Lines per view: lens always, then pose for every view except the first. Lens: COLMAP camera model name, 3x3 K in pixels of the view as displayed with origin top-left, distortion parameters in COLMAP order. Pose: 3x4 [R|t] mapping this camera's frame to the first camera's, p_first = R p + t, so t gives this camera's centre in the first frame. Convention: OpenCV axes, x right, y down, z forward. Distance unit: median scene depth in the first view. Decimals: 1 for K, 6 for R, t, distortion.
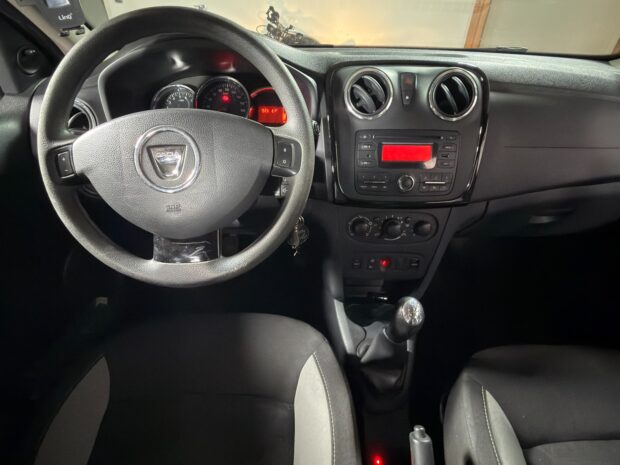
lens RADIAL K [[322.3, 0, 307.7], [0, 322.3, 232.2], [0, 0, 1]] dist [0.011343, -0.001340]
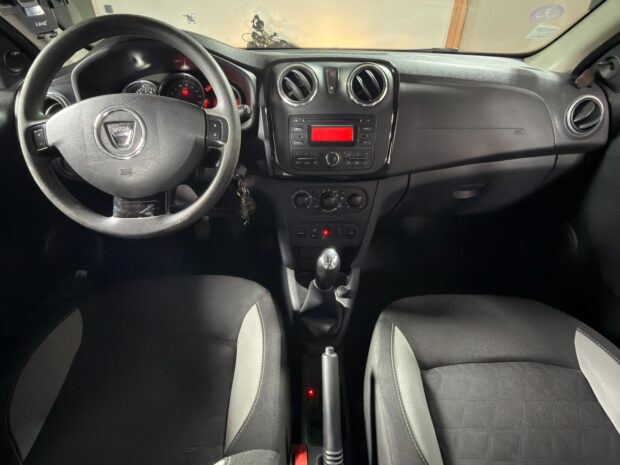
lens RADIAL K [[322.3, 0, 307.6], [0, 322.3, 231.3], [0, 0, 1]] dist [0.011343, -0.001340]
pose [[0.999830, -0.016305, 0.008582, 0.202008], [0.016473, 0.999668, -0.019823, 0.140885], [-0.008256, 0.019961, 0.999767, -0.192926]]
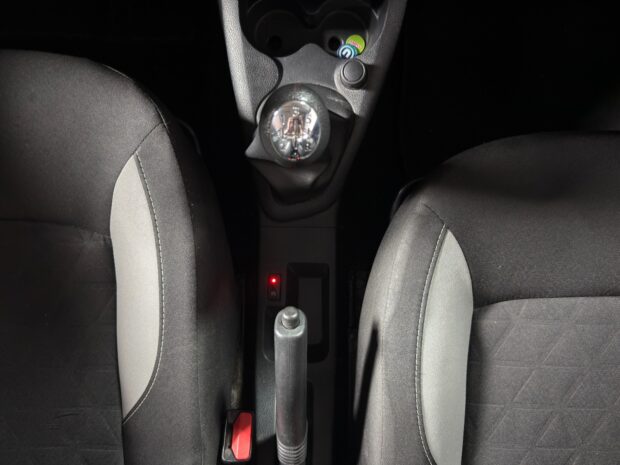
lens RADIAL K [[514.7, 0, 316.9], [0, 514.7, 231.1], [0, 0, 1]] dist [-0.014988, -0.015461]
pose [[0.999795, 0.018013, -0.009257, 0.312873], [-0.004718, 0.651671, 0.758487, -0.153913], [0.019695, -0.758288, 0.651622, 0.399820]]
